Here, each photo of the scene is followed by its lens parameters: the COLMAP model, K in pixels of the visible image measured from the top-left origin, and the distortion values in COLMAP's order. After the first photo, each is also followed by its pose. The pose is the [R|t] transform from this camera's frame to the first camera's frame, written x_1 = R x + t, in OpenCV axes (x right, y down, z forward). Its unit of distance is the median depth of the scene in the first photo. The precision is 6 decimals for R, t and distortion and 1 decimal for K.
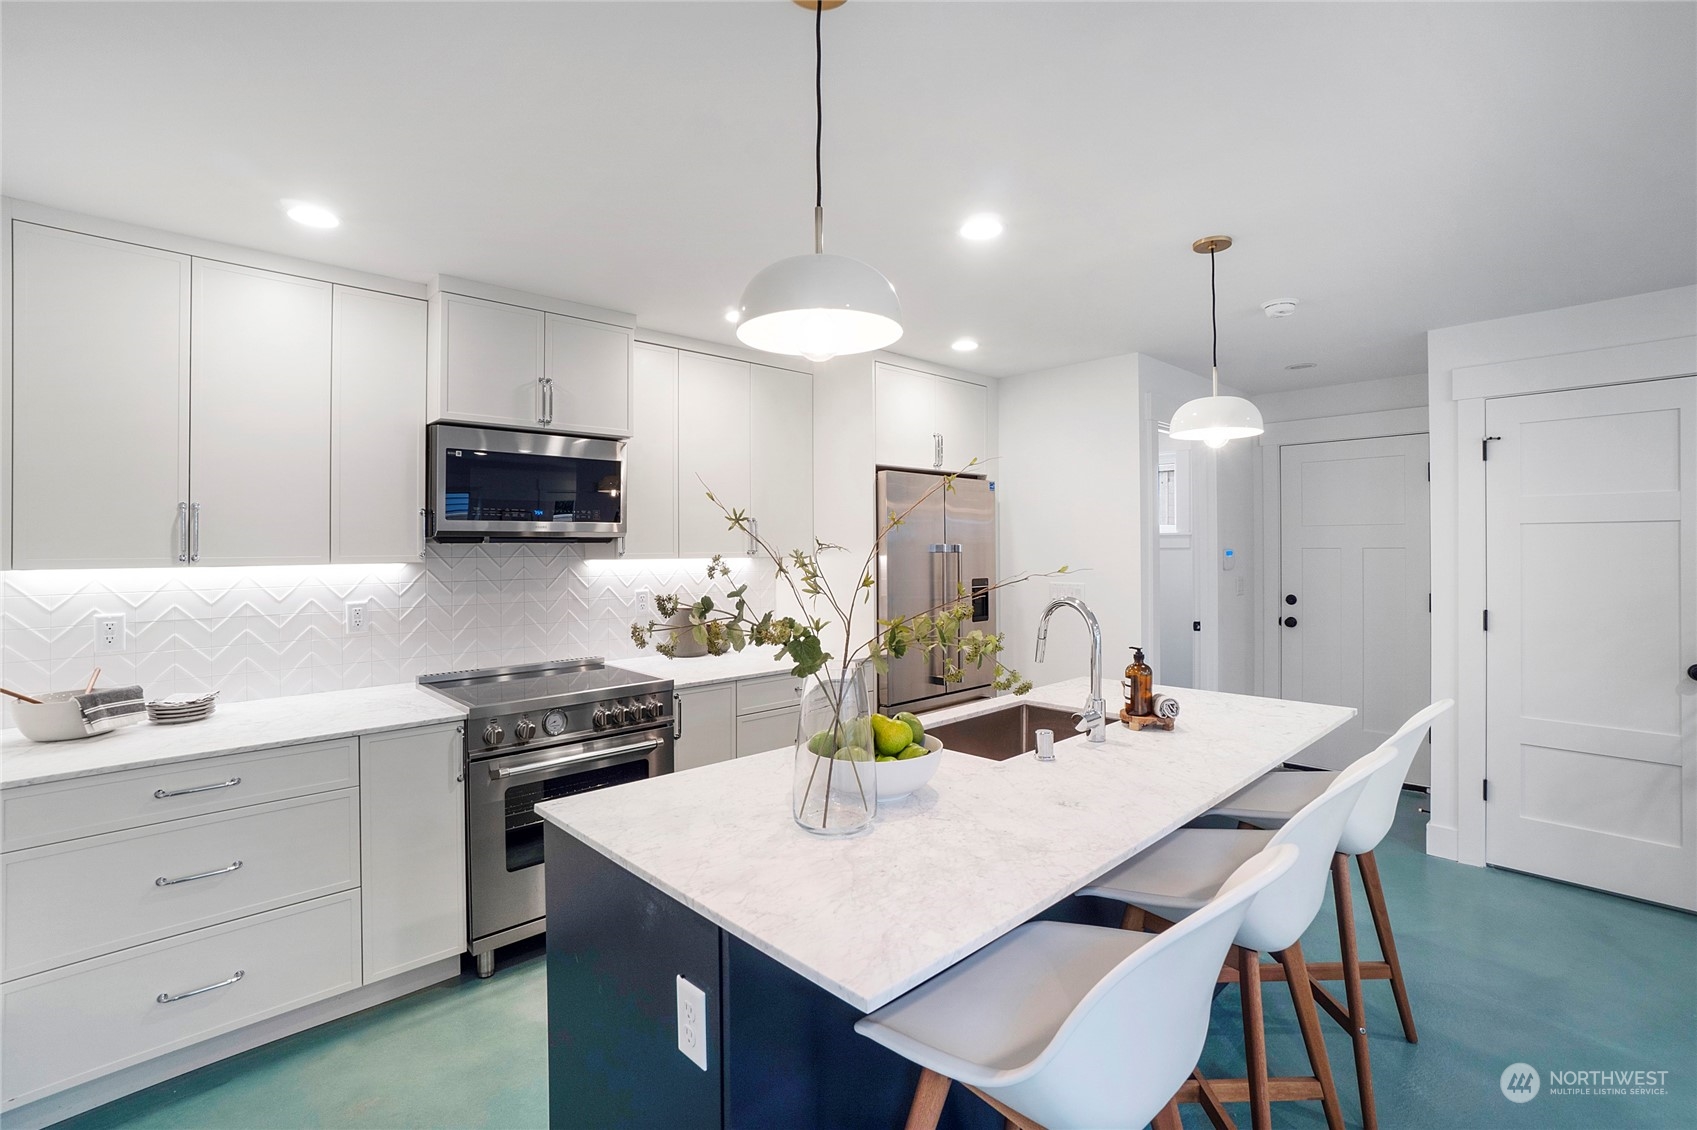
lens RADIAL K [[777.0, 0, 863.6], [0, 777.0, 549.8], [0, 0, 1]] dist [-0.039380, 0.008465]
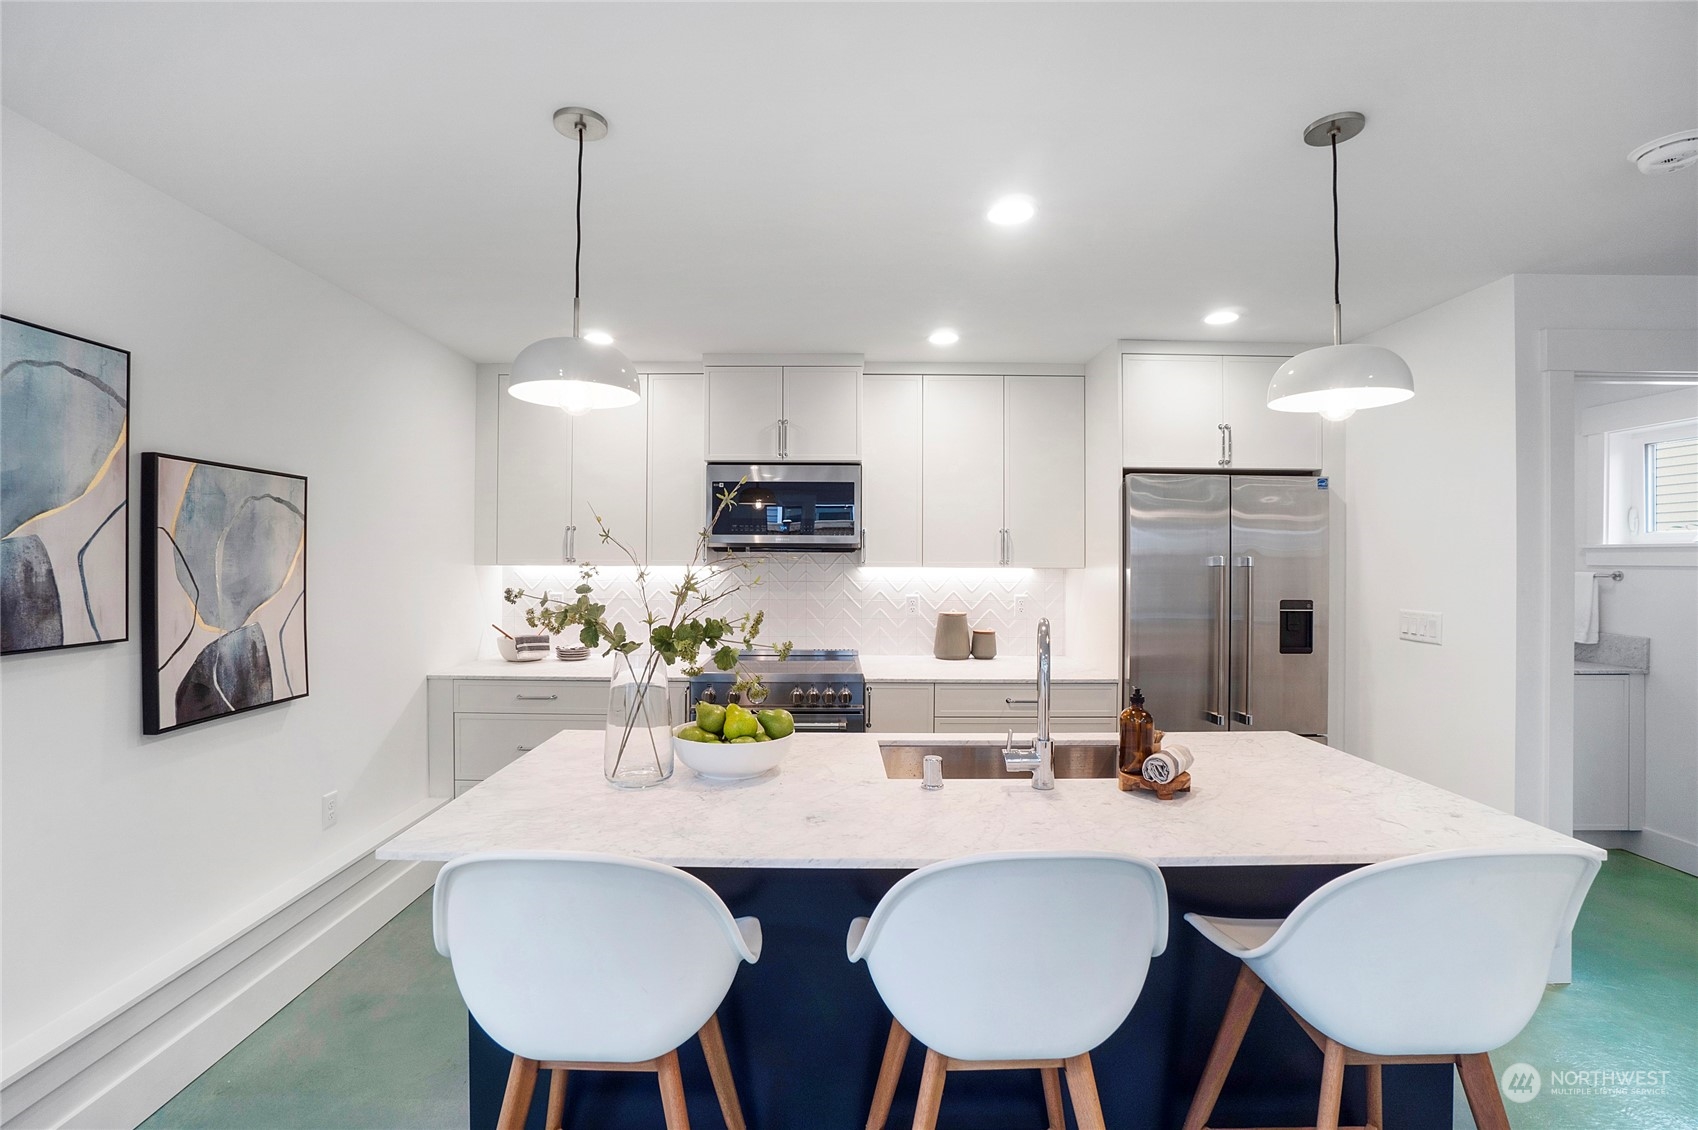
lens RADIAL K [[777.5, 0, 838.0], [0, 777.5, 560.2], [0, 0, 1]] dist [-0.039380, 0.008465]
pose [[0.716709, 0.015529, -0.697199, 0.511710], [-0.013466, 0.999874, 0.008428, -0.006846], [0.697242, 0.003348, 0.716828, 0.159947]]
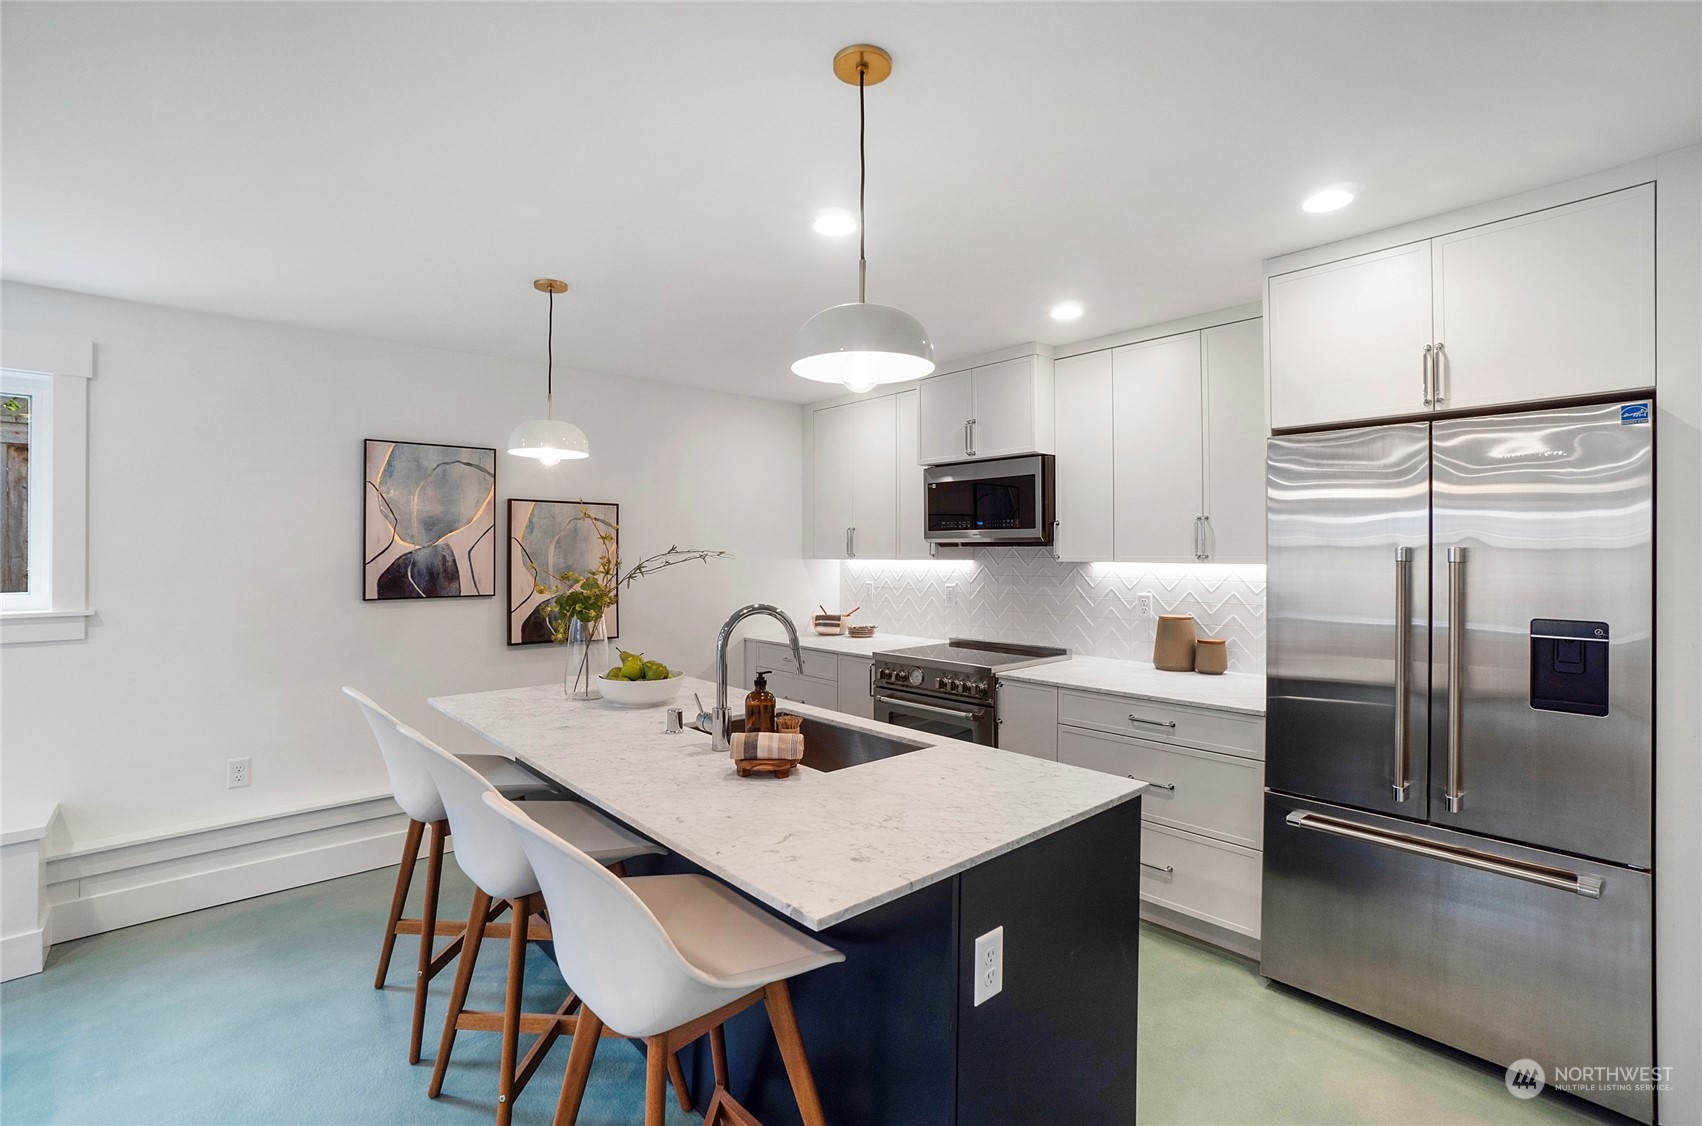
lens RADIAL K [[779.3, 0, 853.1], [0, 779.3, 568.1], [0, 0, 1]] dist [-0.039380, 0.008465]
pose [[-0.049338, 0.028539, -0.998374, 0.886859], [-0.002716, 0.999584, 0.028707, -0.009976], [0.998778, 0.004128, -0.049240, 0.843865]]
